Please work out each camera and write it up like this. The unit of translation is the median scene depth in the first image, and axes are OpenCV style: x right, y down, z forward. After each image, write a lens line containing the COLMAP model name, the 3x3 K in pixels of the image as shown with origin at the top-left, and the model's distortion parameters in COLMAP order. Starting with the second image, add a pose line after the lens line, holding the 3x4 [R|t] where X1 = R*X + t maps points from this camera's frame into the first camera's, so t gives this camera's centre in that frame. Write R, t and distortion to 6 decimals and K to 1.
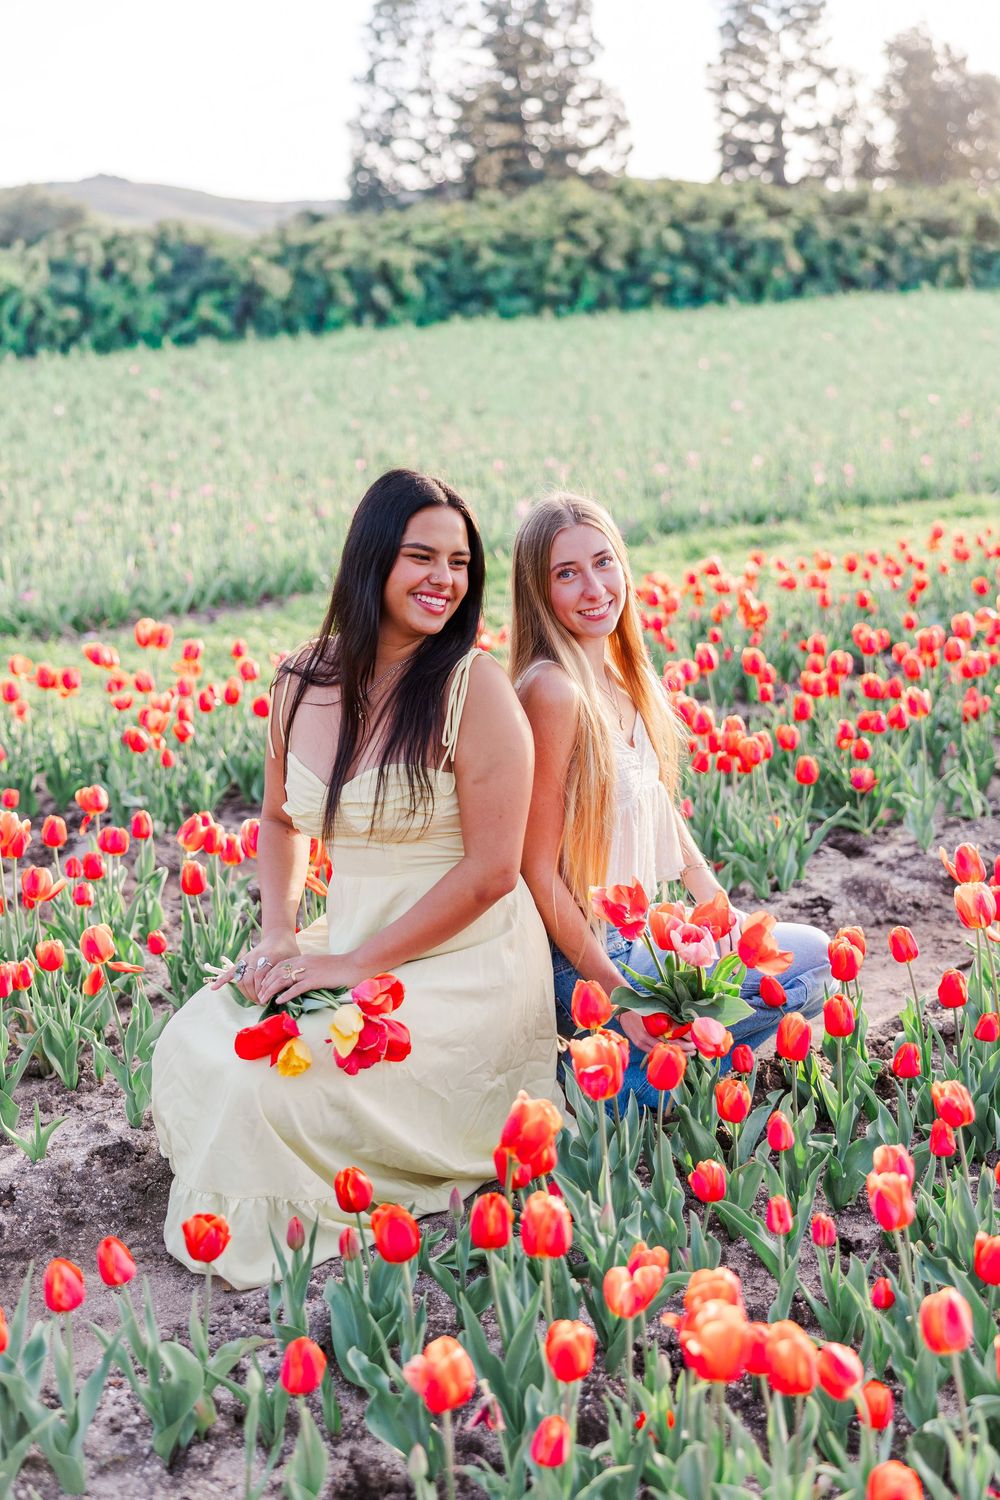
lens RADIAL K [[1869.0, 0, 500.0], [0, 1869.0, 750.0], [0, 0, 1]] dist [0.011676, 0.001160]
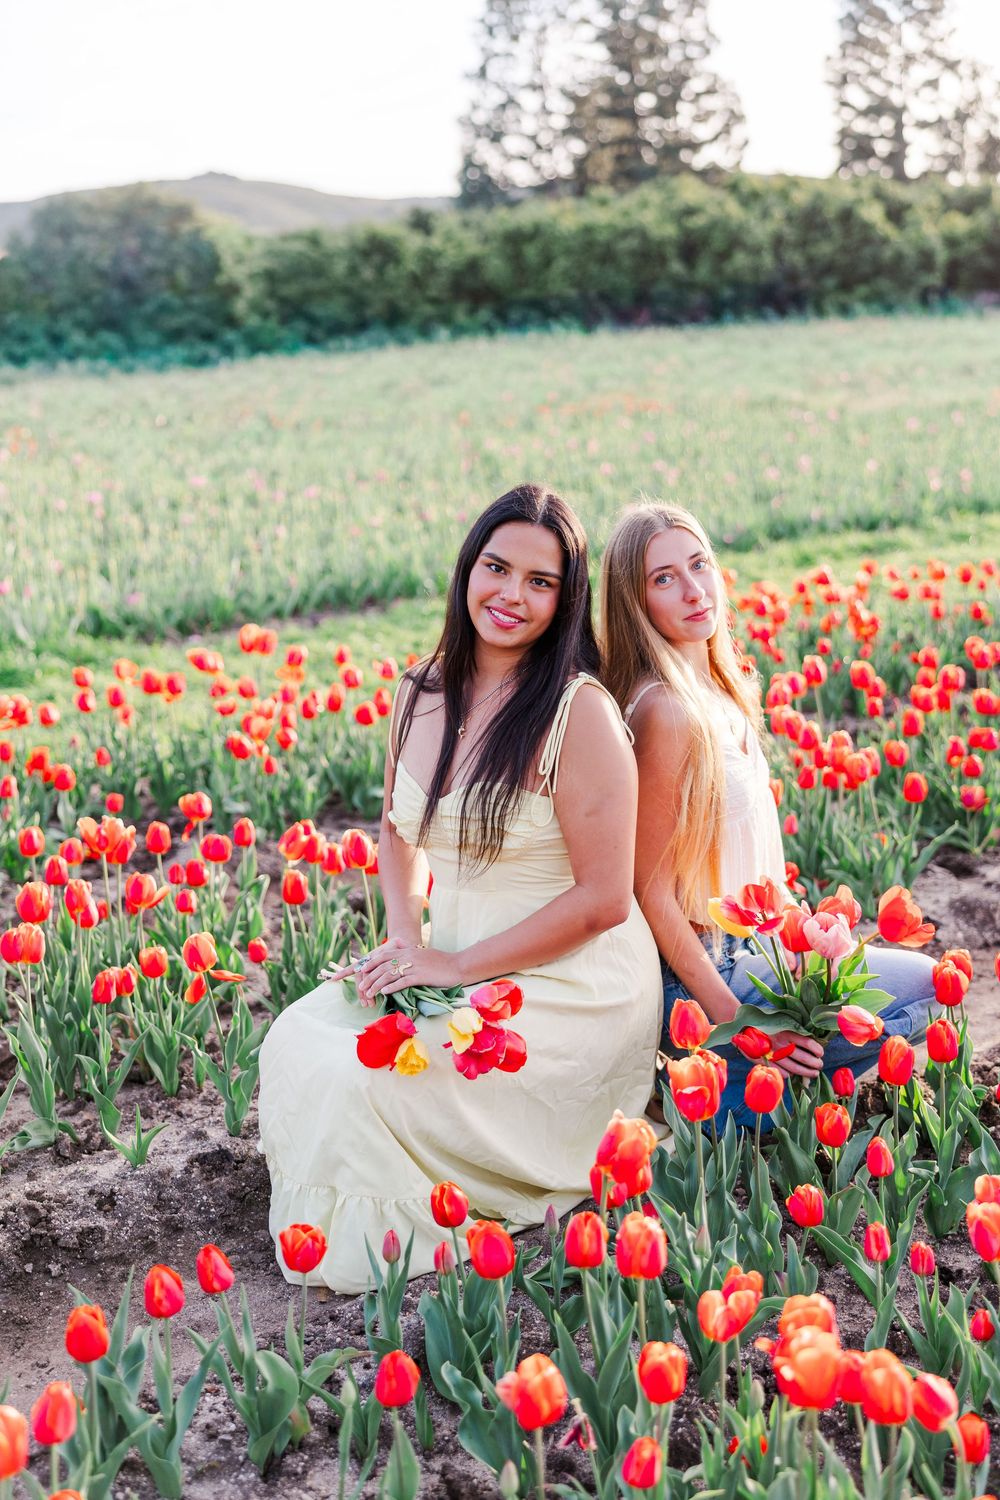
lens RADIAL K [[1916.7, 0, 494.8], [0, 1916.7, 731.3], [0, 0, 1]] dist [0.018177, 0.002744]
pose [[0.998257, 0.013749, -0.057391, 0.001375], [-0.014312, 0.999853, -0.009399, -0.007834], [0.057253, 0.010204, 0.998308, -0.024478]]
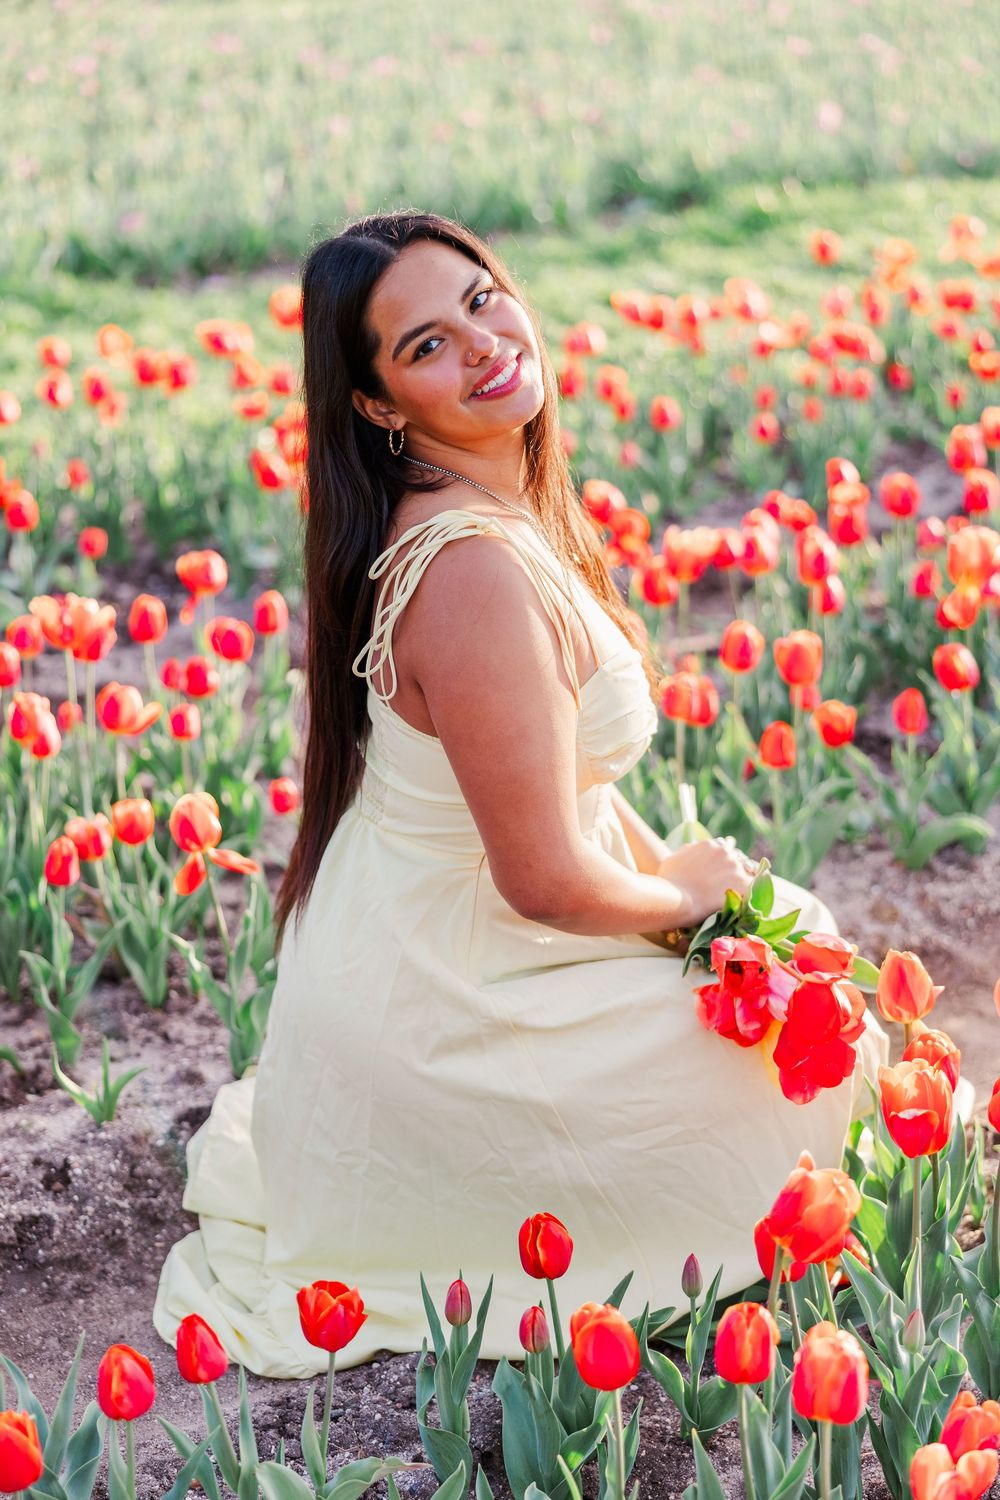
lens RADIAL K [[2428.2, 0, 498.6], [0, 2428.2, 726.3], [0, 0, 1]] dist [0.015597, -0.053215]
pose [[0.993253, 0.069656, -0.092713, -0.021018], [-0.054986, 0.986801, 0.152315, -0.073904], [0.102099, -0.146190, 0.983974, 0.118727]]
